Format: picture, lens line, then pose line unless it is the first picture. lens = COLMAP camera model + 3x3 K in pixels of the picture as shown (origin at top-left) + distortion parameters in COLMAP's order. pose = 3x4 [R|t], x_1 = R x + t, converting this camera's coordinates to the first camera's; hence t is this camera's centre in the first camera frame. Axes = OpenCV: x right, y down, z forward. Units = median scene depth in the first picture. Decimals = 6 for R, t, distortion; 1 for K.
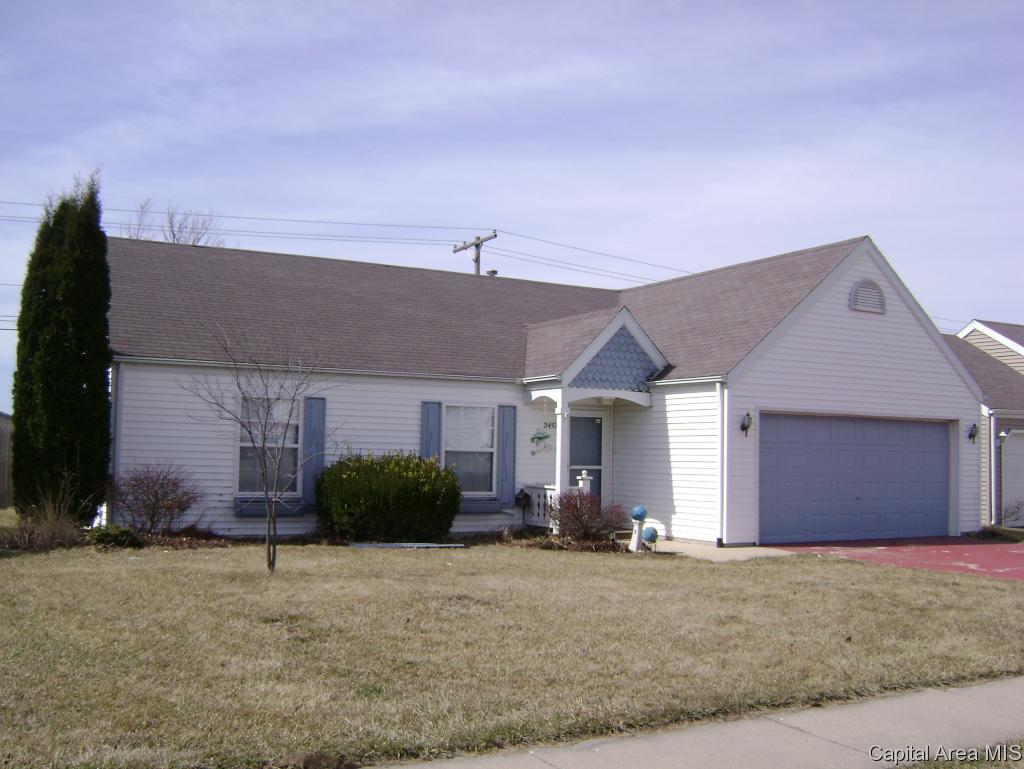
lens RADIAL K [[1053.7, 0, 512.0], [0, 1053.7, 384.5], [0, 0, 1]] dist [-0.153973, 0.095617]
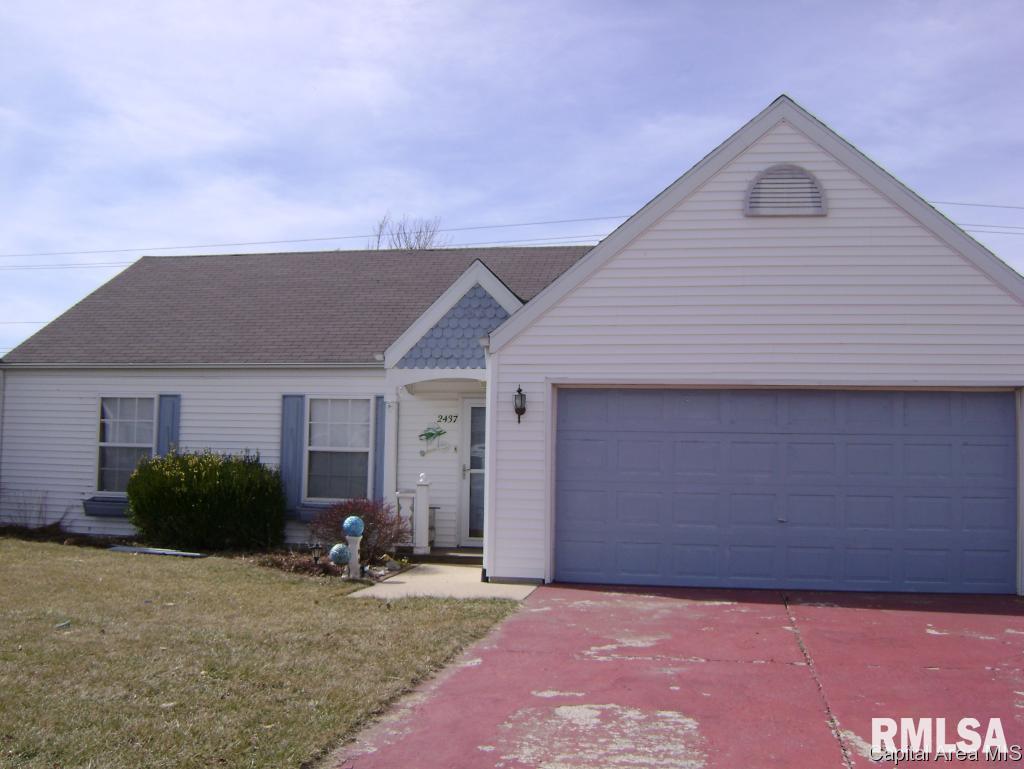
lens RADIAL K [[1053.7, 0, 512.0], [0, 1053.7, 384.5], [0, 0, 1]] dist [-0.153973, 0.095617]
pose [[0.776712, -0.052950, -0.627627, 0.646039], [0.037617, 0.998581, -0.037692, 0.049954], [0.628732, 0.005667, 0.777602, 0.454152]]
